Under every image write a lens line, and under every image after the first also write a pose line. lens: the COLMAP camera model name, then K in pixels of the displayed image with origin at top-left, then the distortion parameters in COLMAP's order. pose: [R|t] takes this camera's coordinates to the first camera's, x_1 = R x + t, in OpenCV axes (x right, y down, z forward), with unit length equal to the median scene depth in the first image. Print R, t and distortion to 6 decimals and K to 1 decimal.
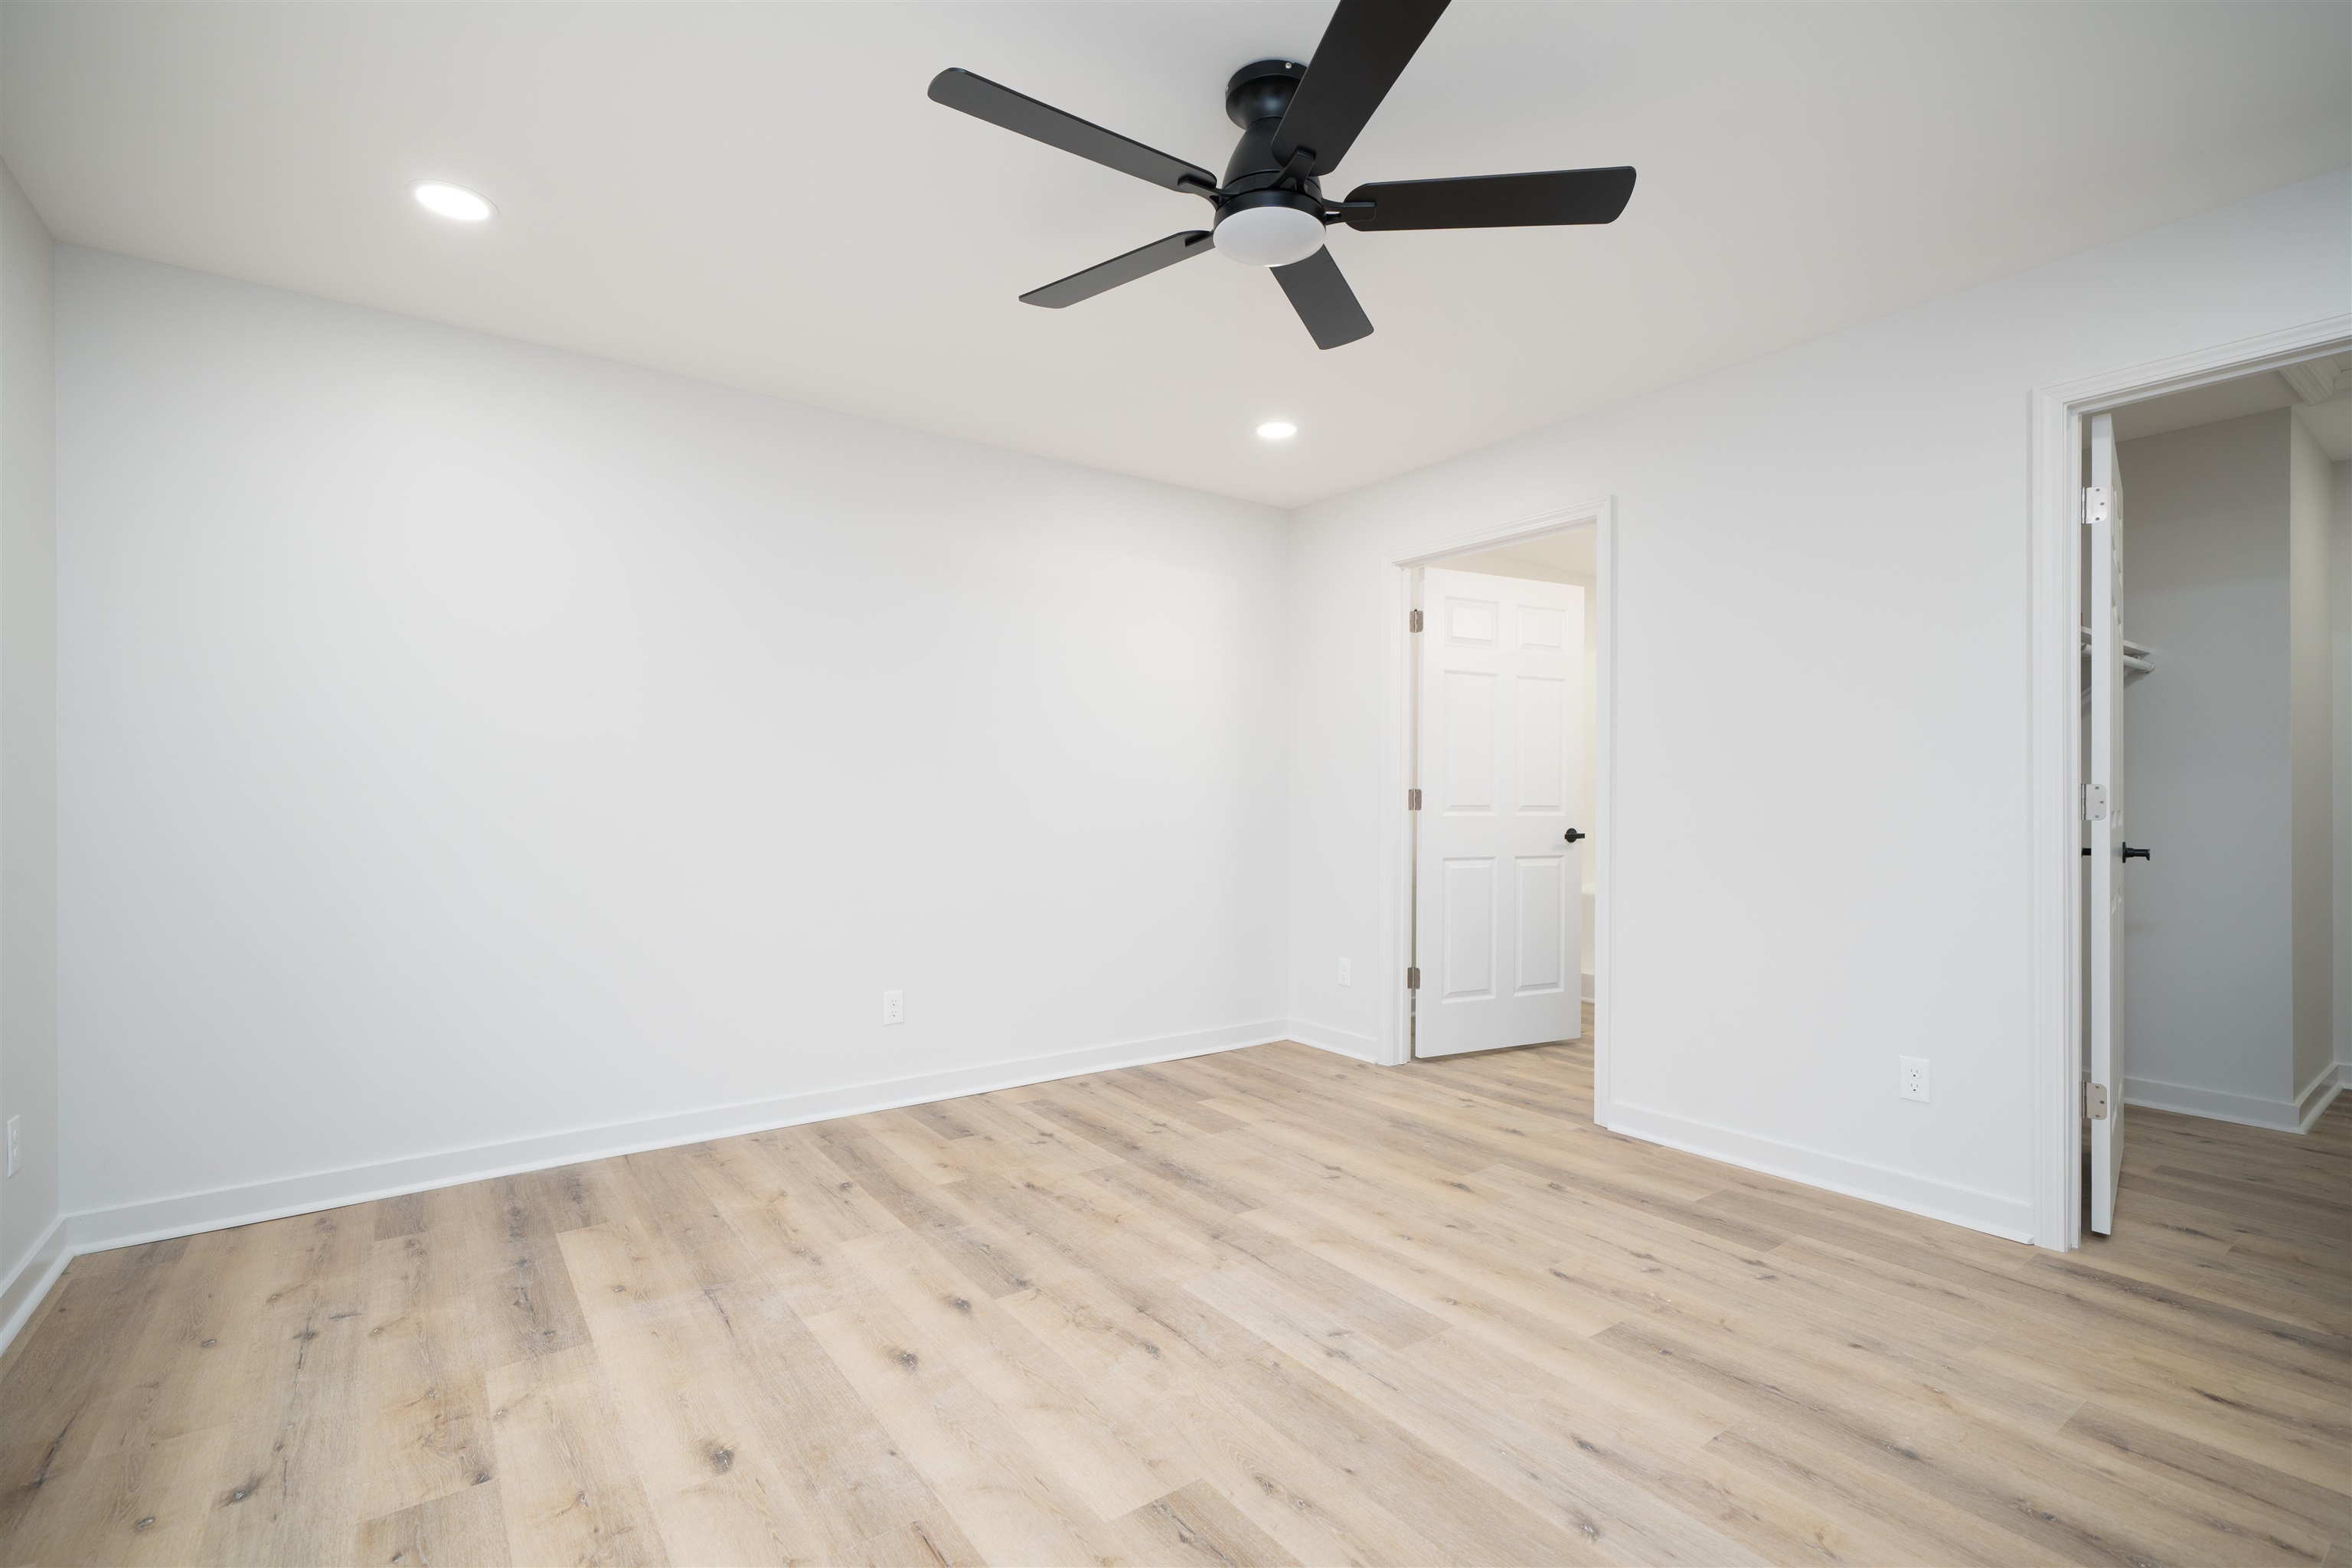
lens RADIAL K [[1056.1, 0, 1173.9], [0, 1056.1, 787.3], [0, 0, 1]] dist [0.000135, 0.000557]
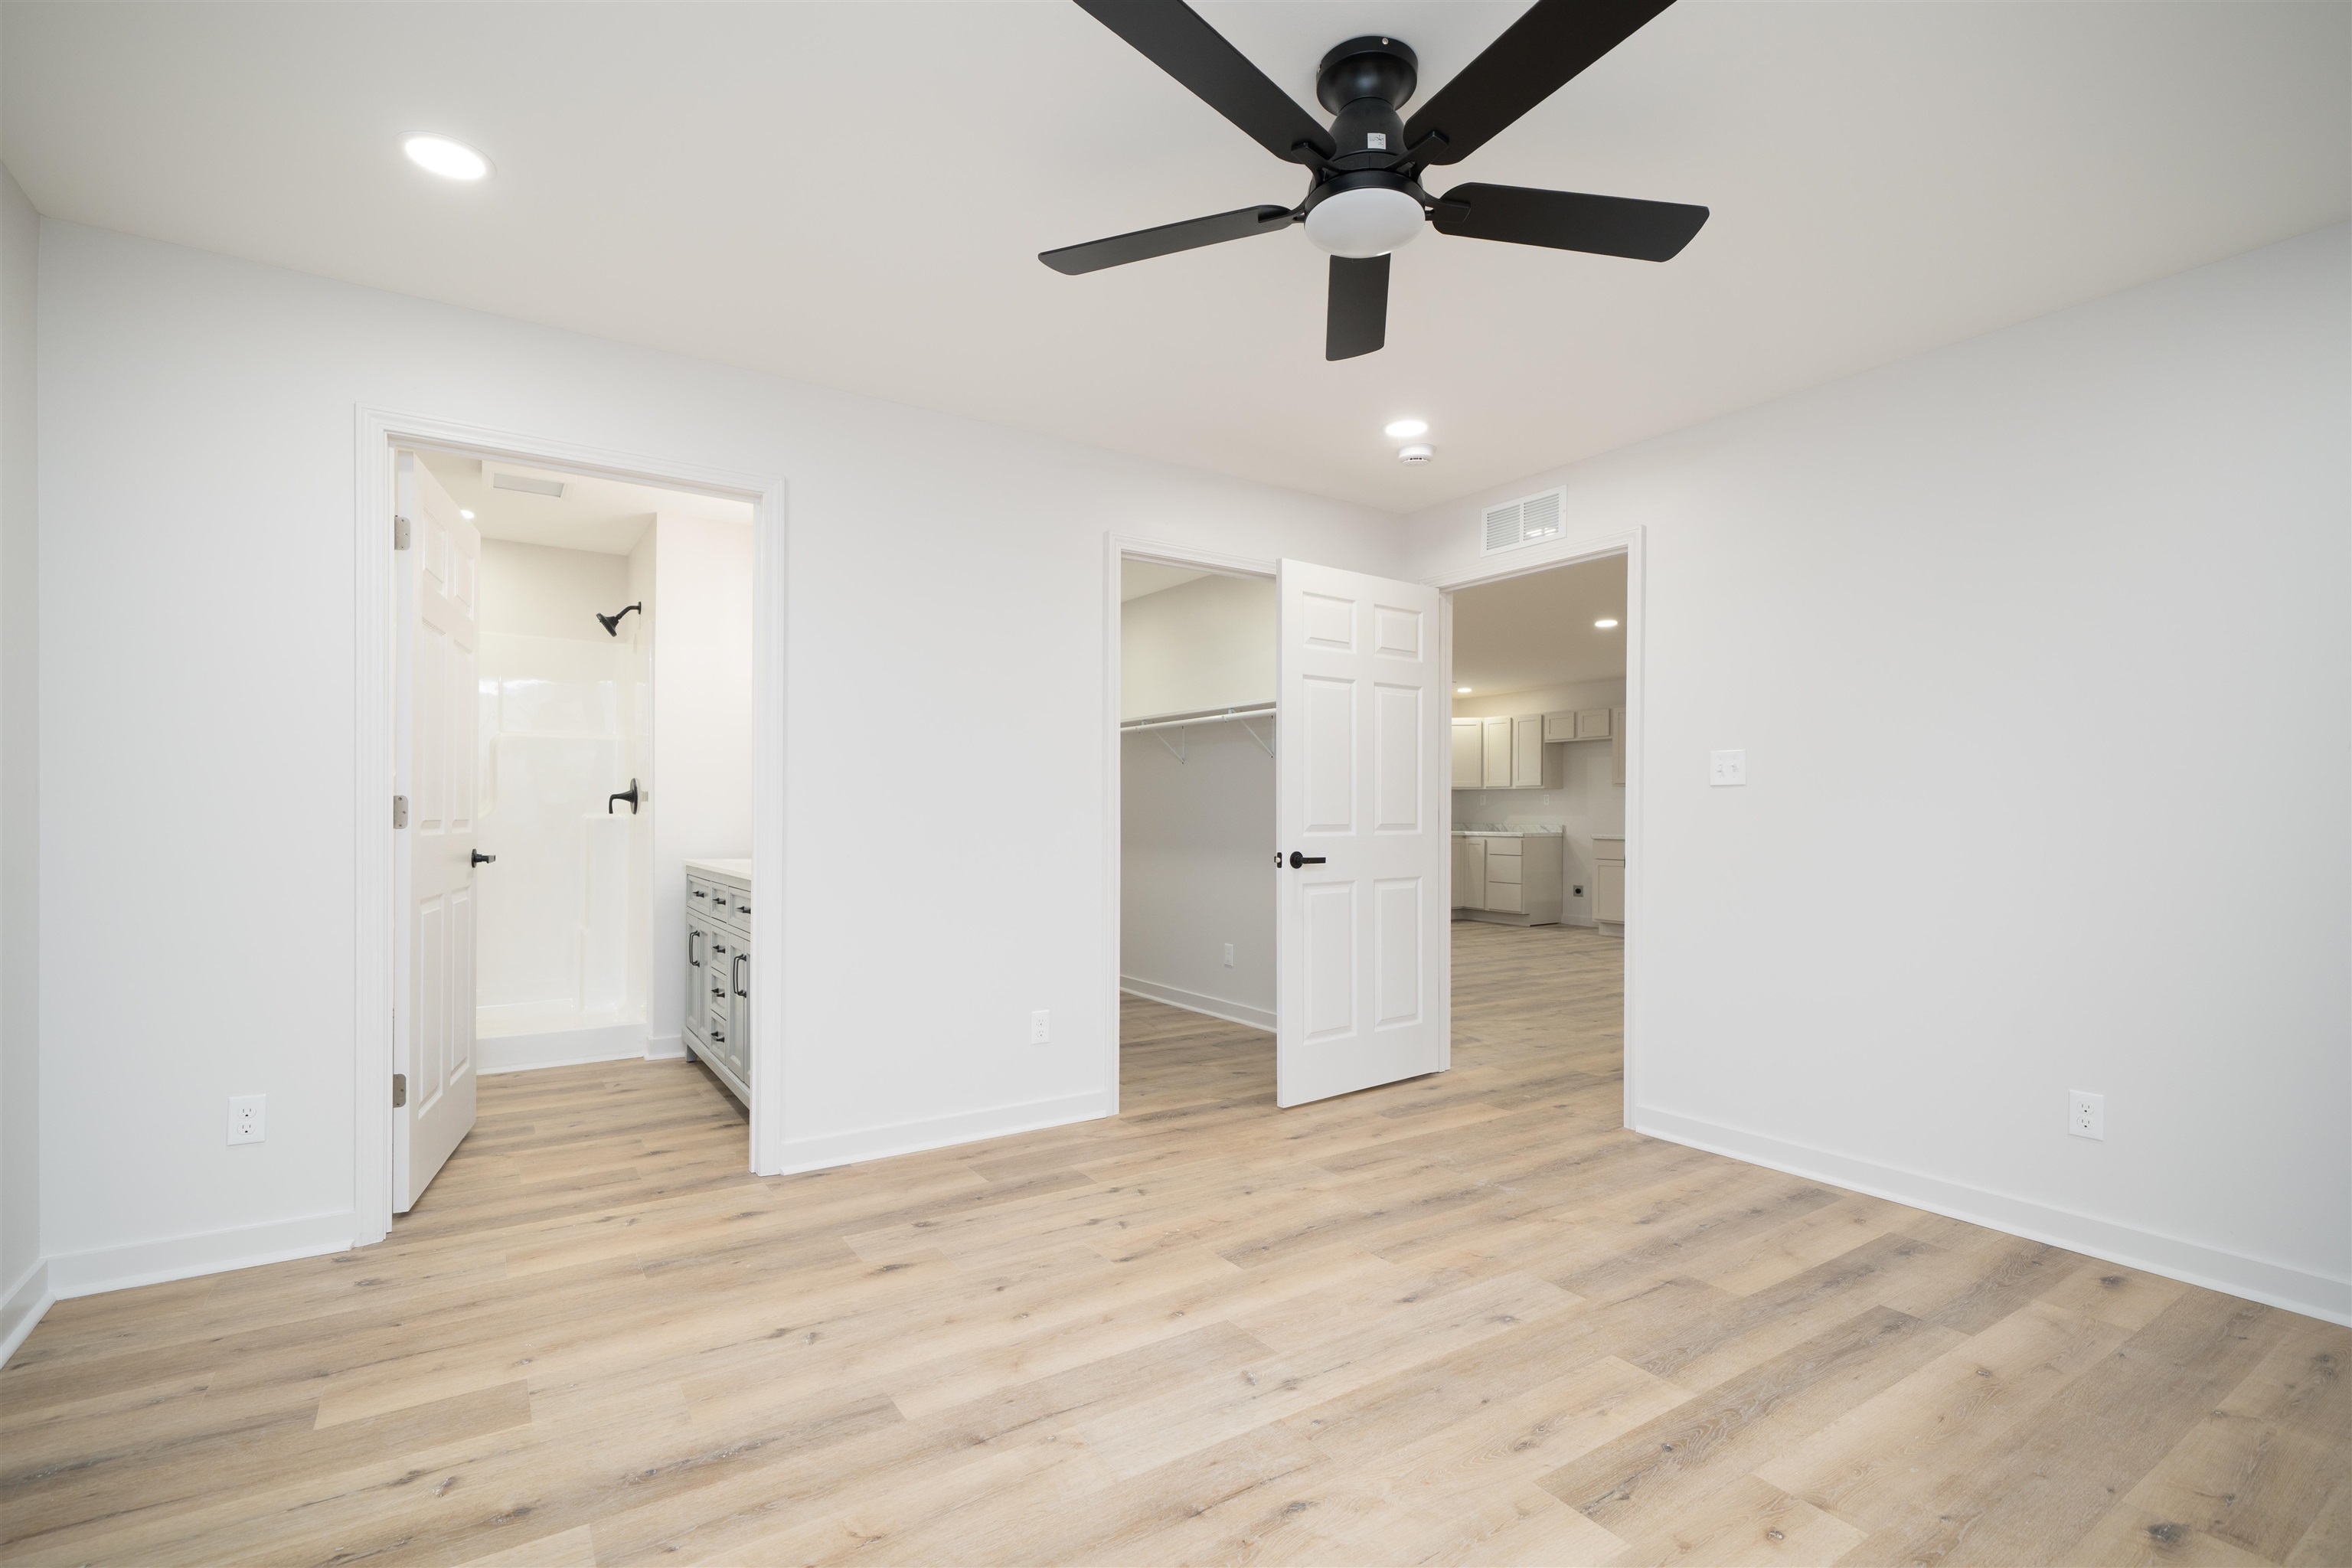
lens RADIAL K [[1056.1, 0, 1173.9], [0, 1056.1, 787.3], [0, 0, 1]] dist [0.000135, 0.000557]
pose [[0.049492, 0.021981, 0.998533, -0.619271], [-0.016801, 0.999635, -0.021172, 0.003104], [-0.998633, -0.015728, 0.049844, 0.783974]]
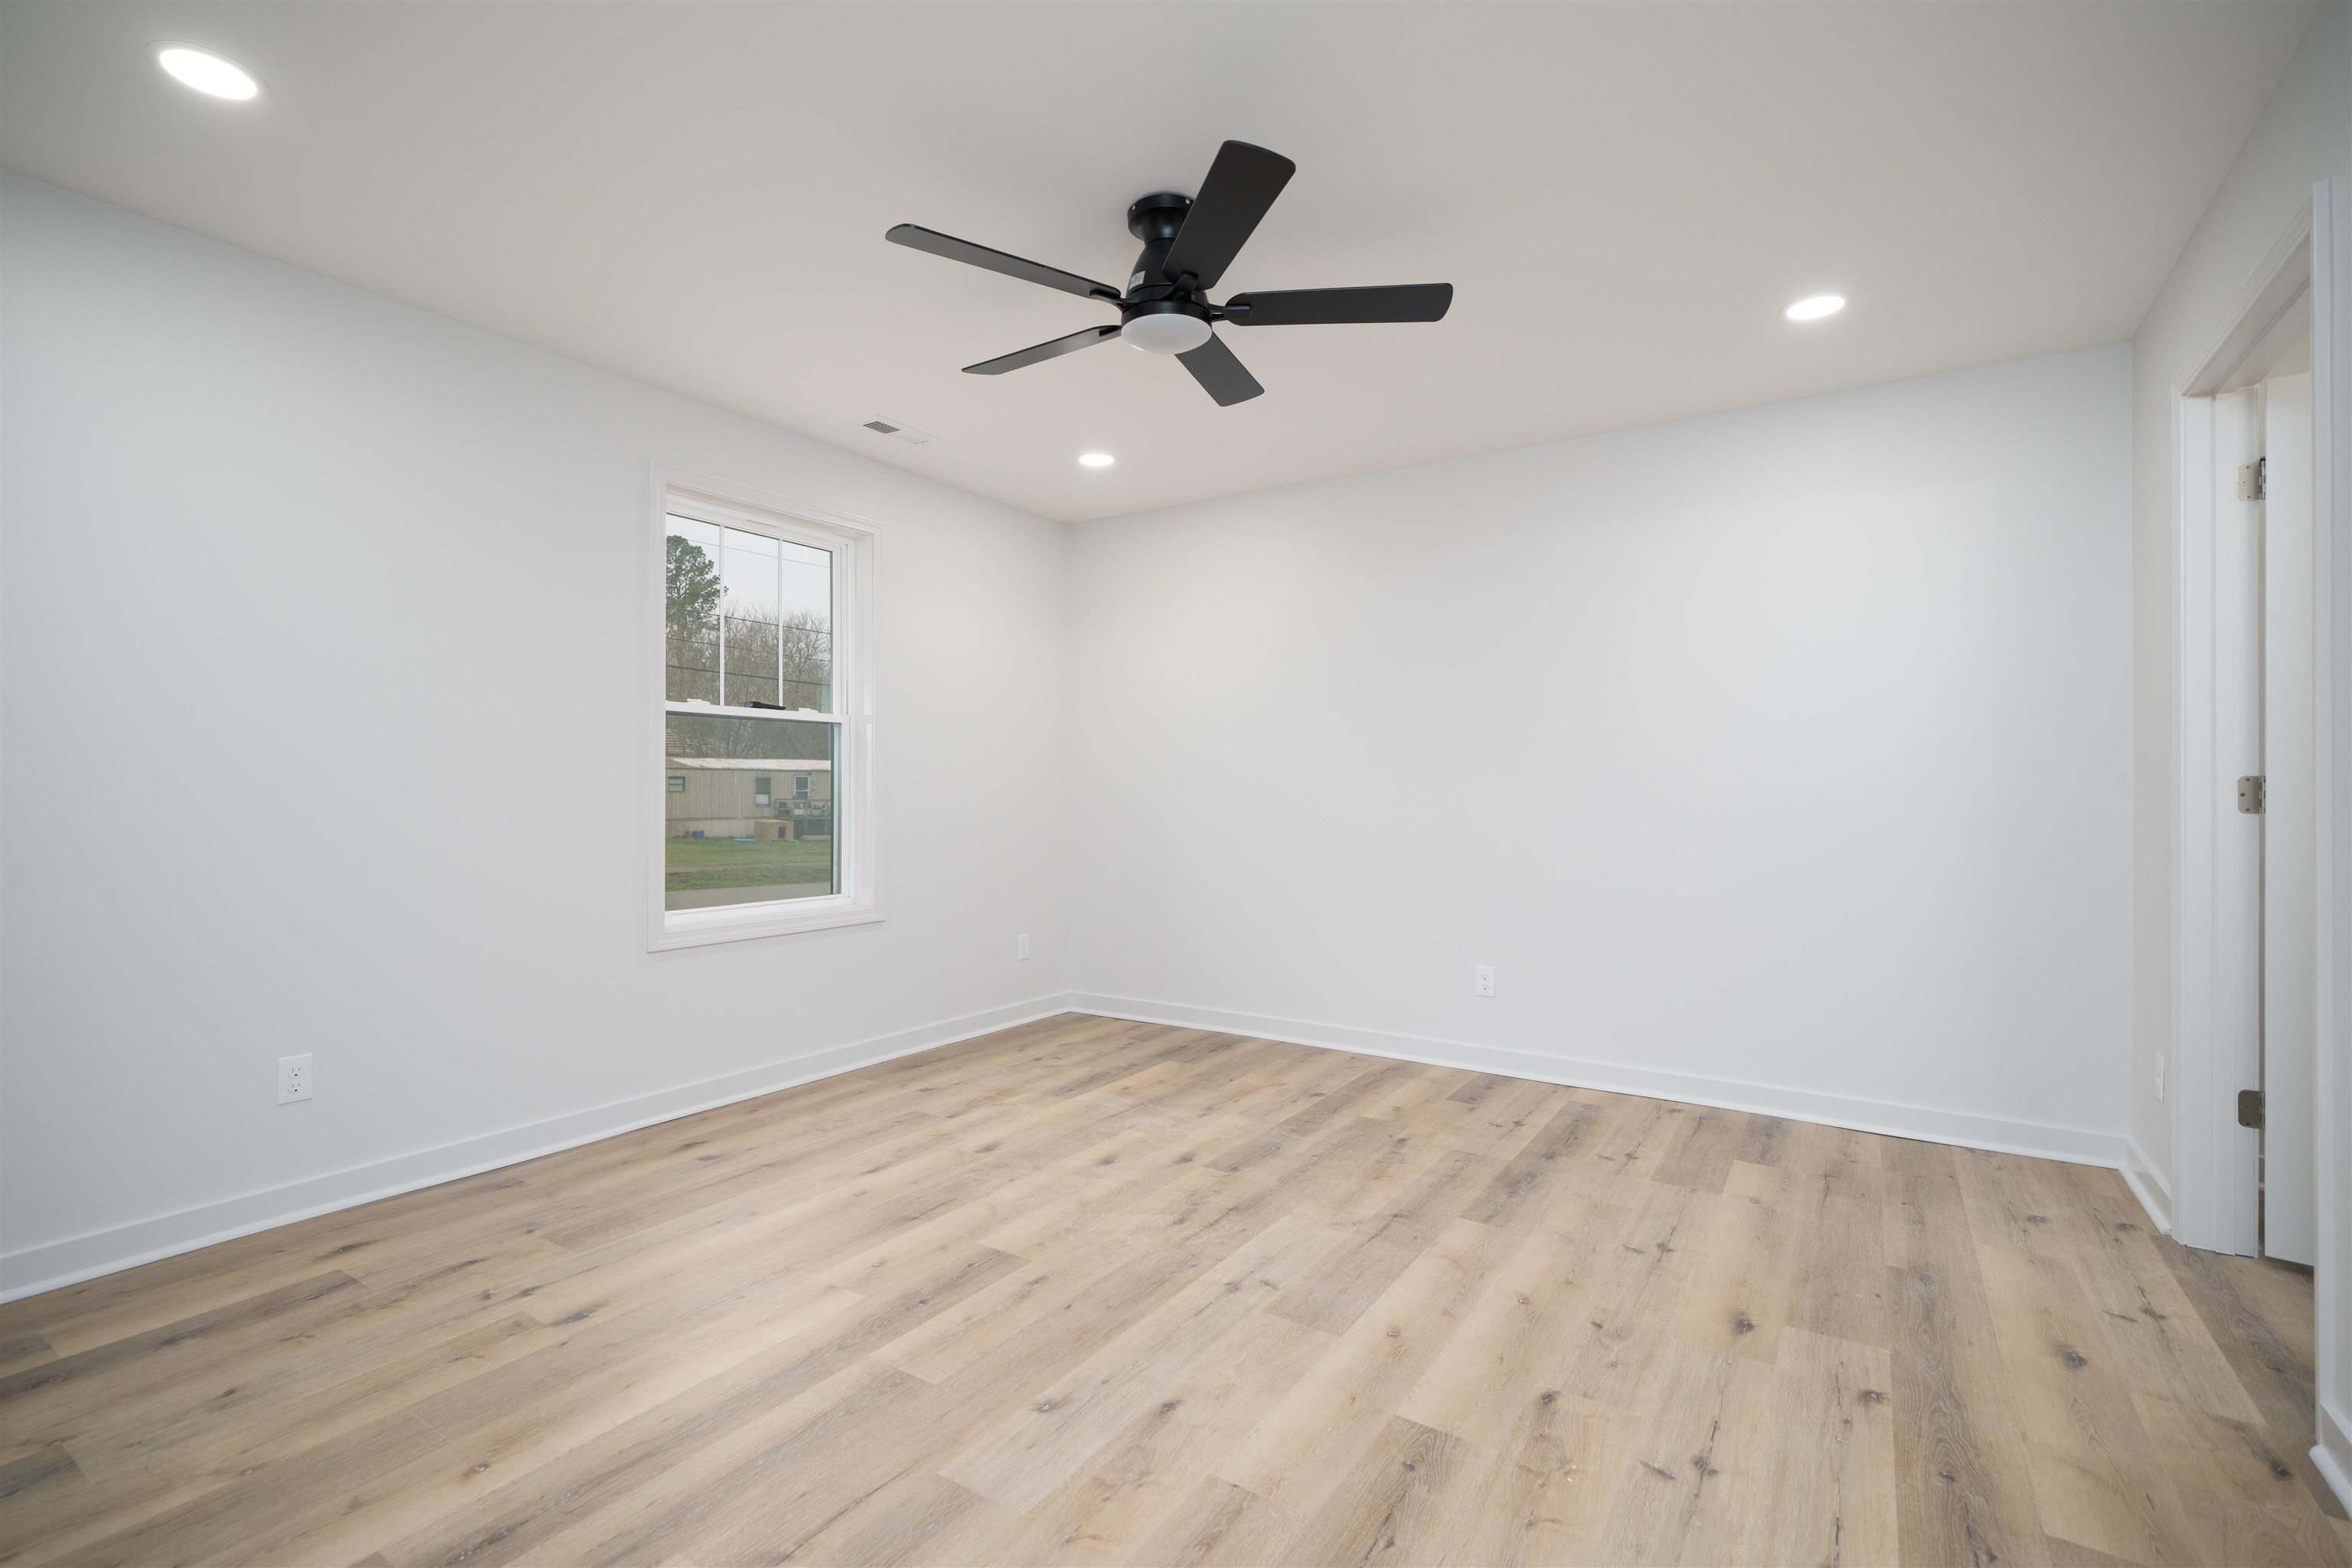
lens RADIAL K [[1063.3, 0, 1176.8], [0, 1063.3, 788.3], [0, 0, 1]] dist [0.000706, 0.000423]
pose [[0.354964, -0.003103, -0.934875, 0.872622], [0.005987, 0.999982, -0.001046, 0.006713], [0.934861, -0.005226, 0.354976, 0.402050]]
